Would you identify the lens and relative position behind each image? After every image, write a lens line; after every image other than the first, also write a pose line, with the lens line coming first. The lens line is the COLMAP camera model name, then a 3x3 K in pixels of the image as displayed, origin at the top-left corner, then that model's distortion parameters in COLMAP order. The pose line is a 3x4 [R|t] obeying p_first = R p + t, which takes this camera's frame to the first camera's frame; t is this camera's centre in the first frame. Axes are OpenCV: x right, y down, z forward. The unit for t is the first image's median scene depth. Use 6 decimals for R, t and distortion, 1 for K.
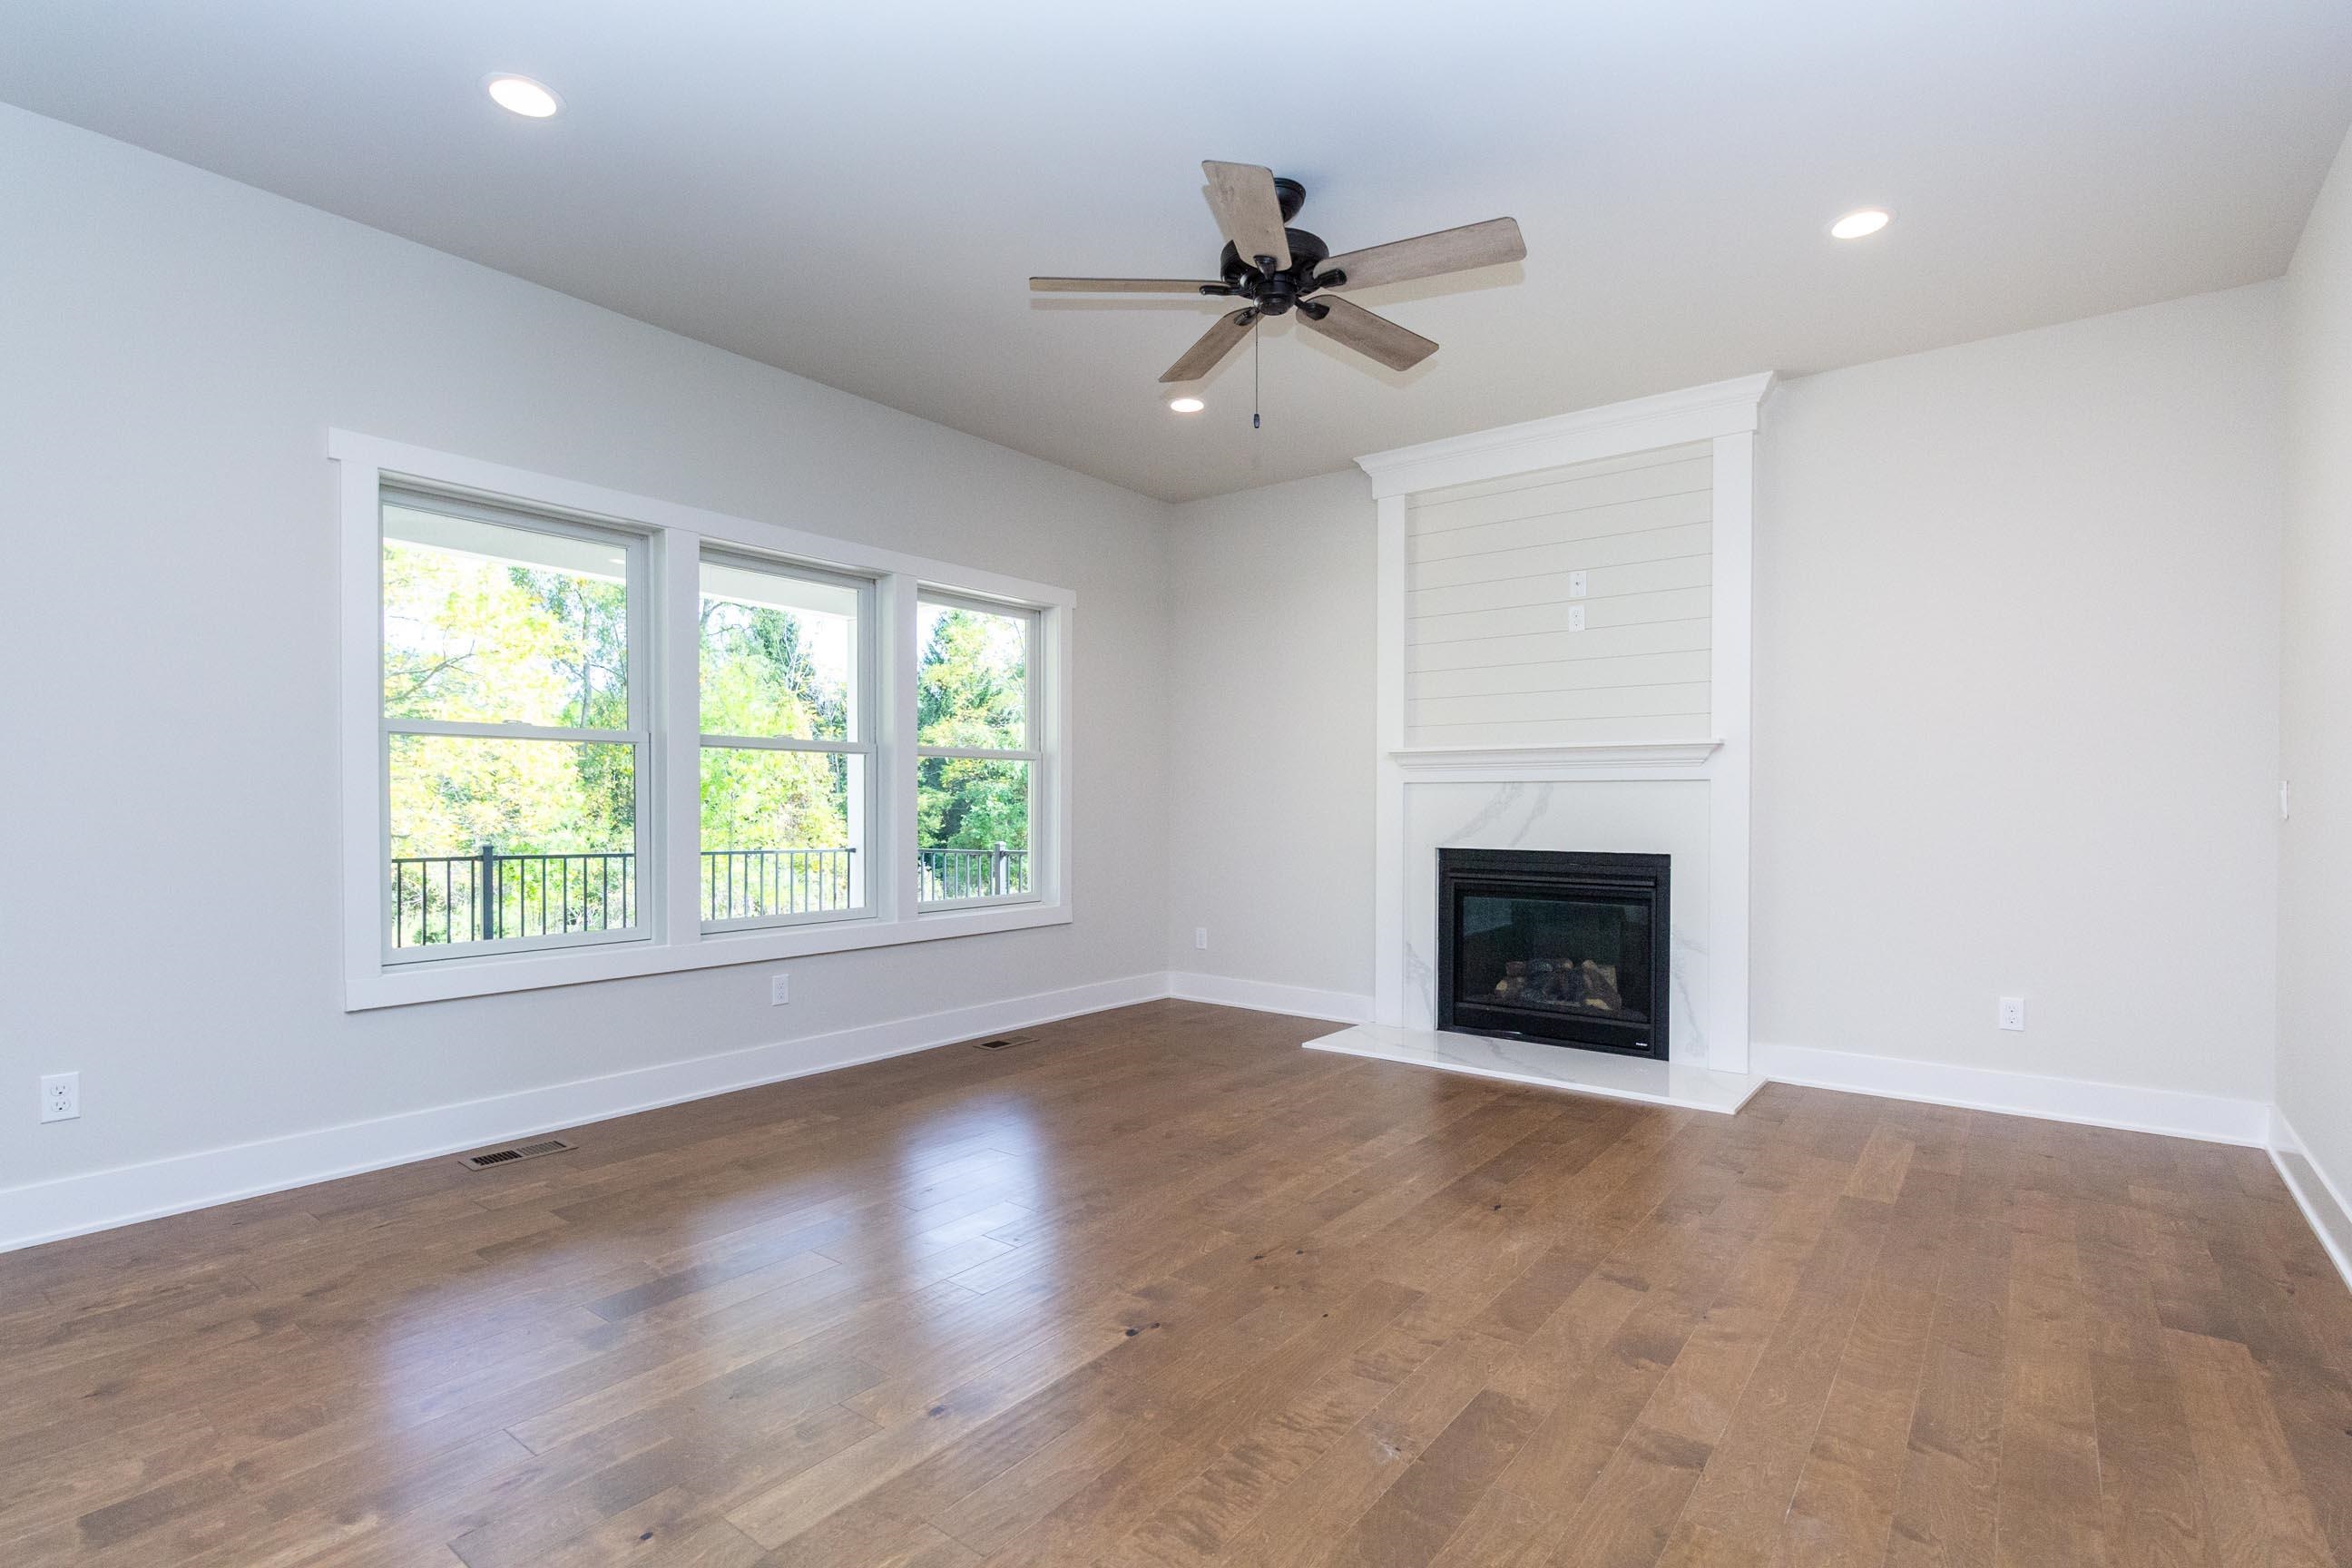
lens RADIAL K [[1113.3, 0, 1173.2], [0, 1113.3, 822.0], [0, 0, 1]] dist [0.002319, 0.000305]
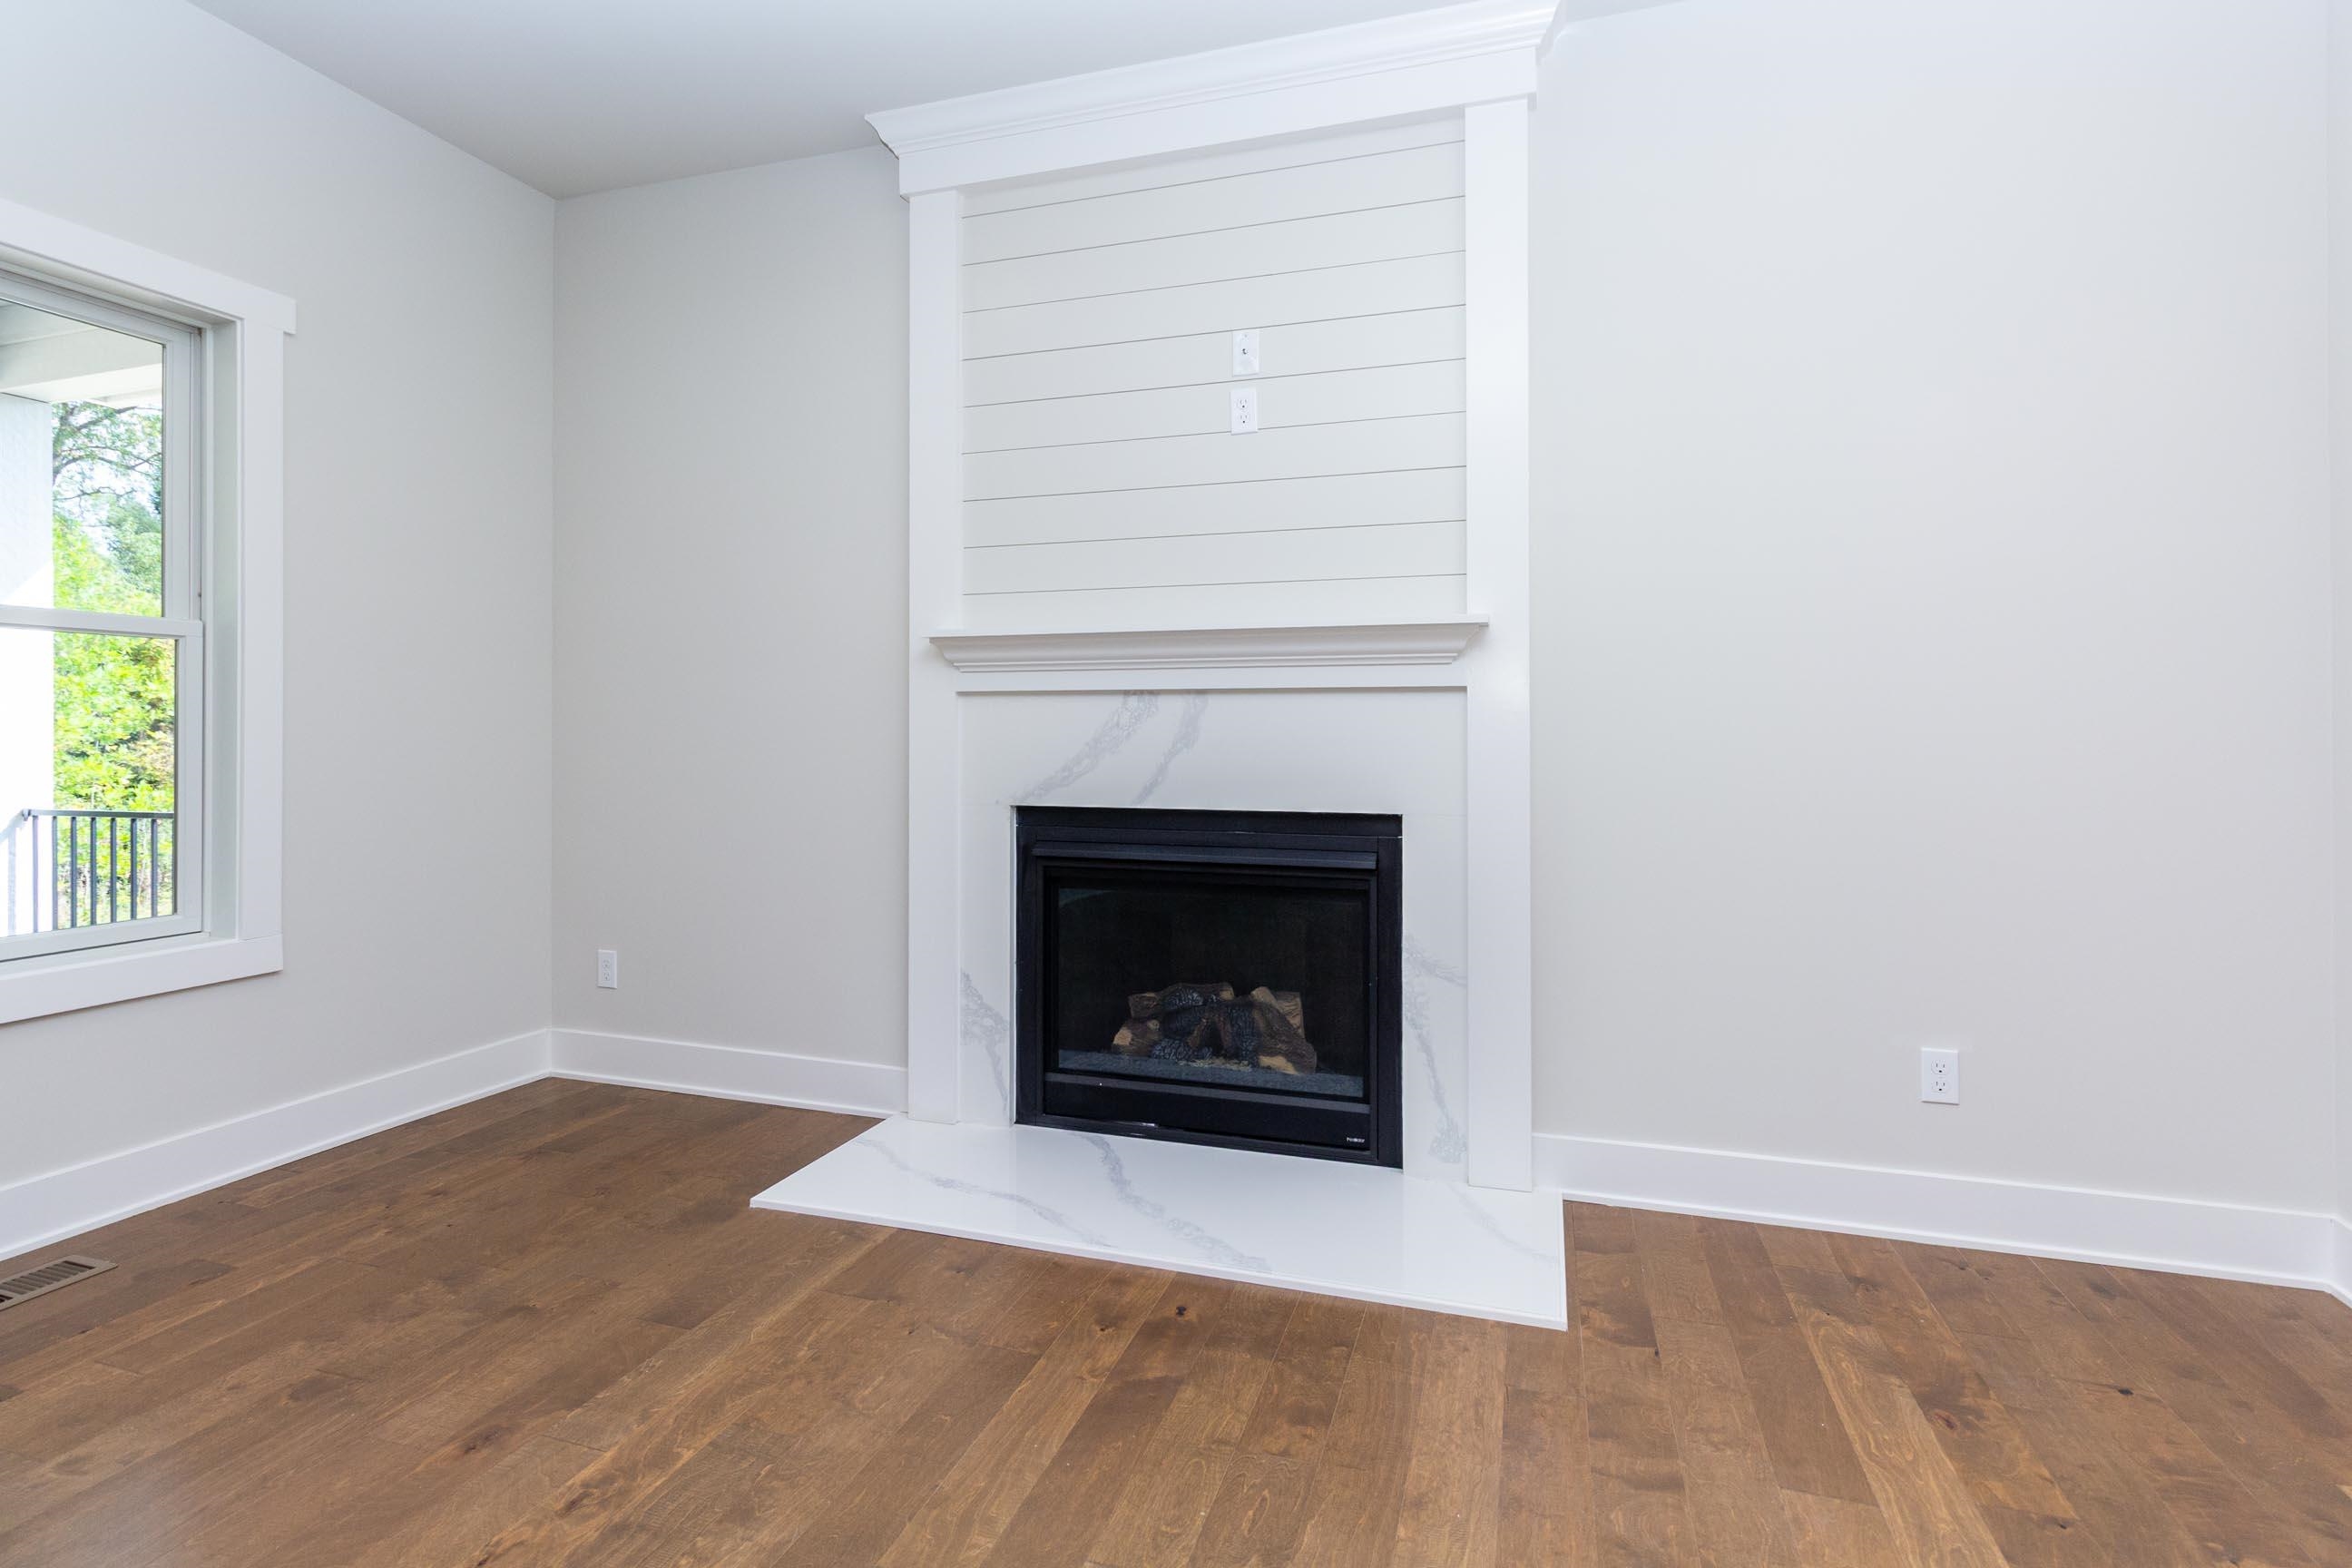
lens RADIAL K [[1103.4, 0, 1181.3], [0, 1103.4, 755.9], [0, 0, 1]] dist [0.000076, 0.000290]
pose [[0.937358, -0.006788, 0.348301, 0.126128], [0.004925, 0.999968, 0.006235, -0.005580], [-0.348333, -0.004129, 0.937362, 0.459326]]
